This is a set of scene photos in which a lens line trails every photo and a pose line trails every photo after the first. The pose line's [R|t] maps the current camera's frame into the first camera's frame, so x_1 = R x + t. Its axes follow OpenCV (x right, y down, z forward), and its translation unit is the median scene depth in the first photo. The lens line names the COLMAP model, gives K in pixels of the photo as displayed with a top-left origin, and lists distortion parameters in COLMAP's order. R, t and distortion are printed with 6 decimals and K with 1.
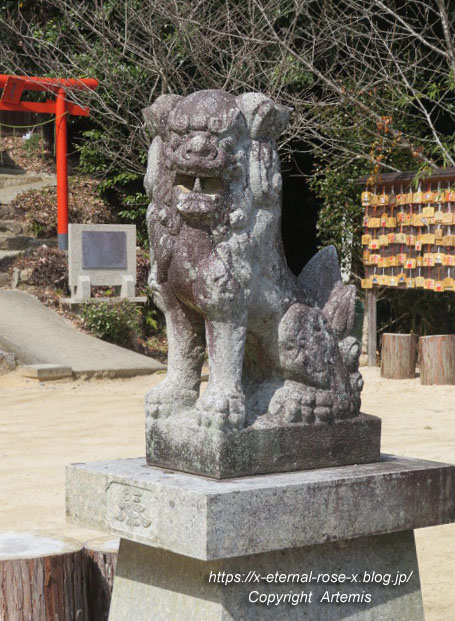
lens RADIAL K [[1430.7, 0, 227.5], [0, 1430.7, 310.5], [0, 0, 1]] dist [-0.000909, -0.068500]
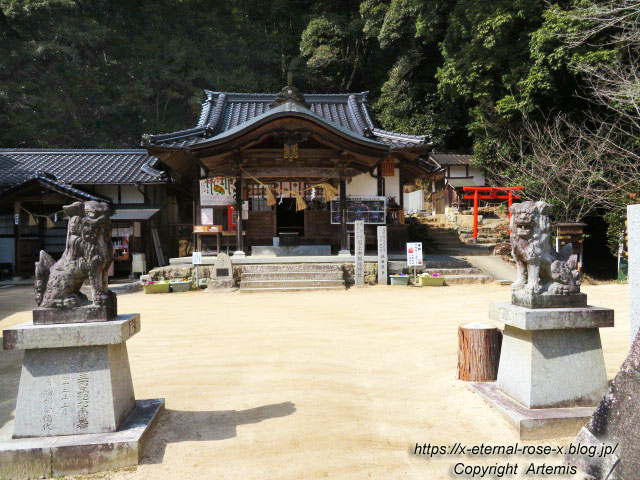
lens RADIAL K [[456.3, 0, 320.0], [0, 456.3, 240.0], [0, 0, 1]] dist [-0.016709, -0.003878]
pose [[0.864826, -0.019893, -0.501677, 0.106918], [-0.005069, 0.998818, -0.048344, 0.003045], [0.502046, 0.044353, 0.863703, -0.255439]]
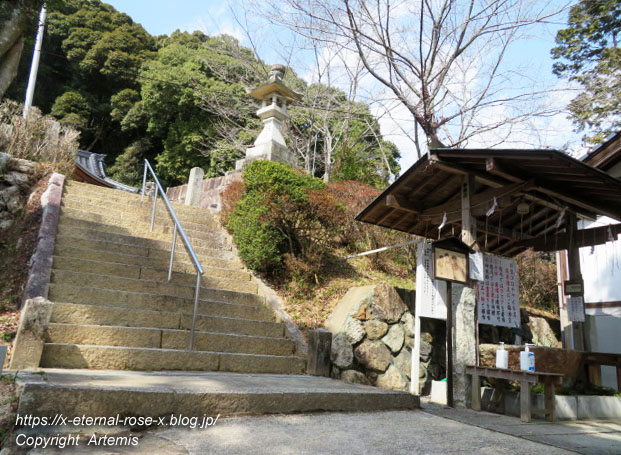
lens RADIAL K [[434.5, 0, 310.5], [0, 434.5, 227.5], [0, 0, 1]] dist [0.000438, -0.000457]
pose [[0.994585, 0.082473, 0.063230, 1.211218], [-0.060861, 0.955432, -0.288870, 1.310024], [-0.084236, 0.283458, 0.955278, -2.832182]]
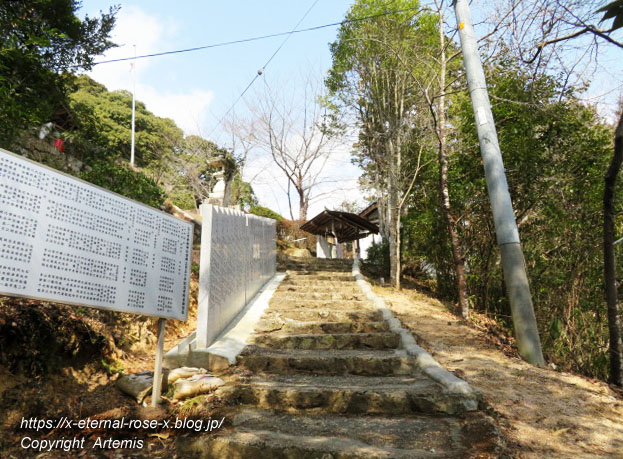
lens RADIAL K [[435.9, 0, 311.5], [0, 435.9, 229.5], [0, 0, 1]] dist [0.000438, -0.000457]
pose [[0.877565, 0.118412, 0.464606, -1.077329], [0.054463, 0.938132, -0.341969, 2.768405], [-0.476355, 0.325403, 0.816822, -5.992832]]
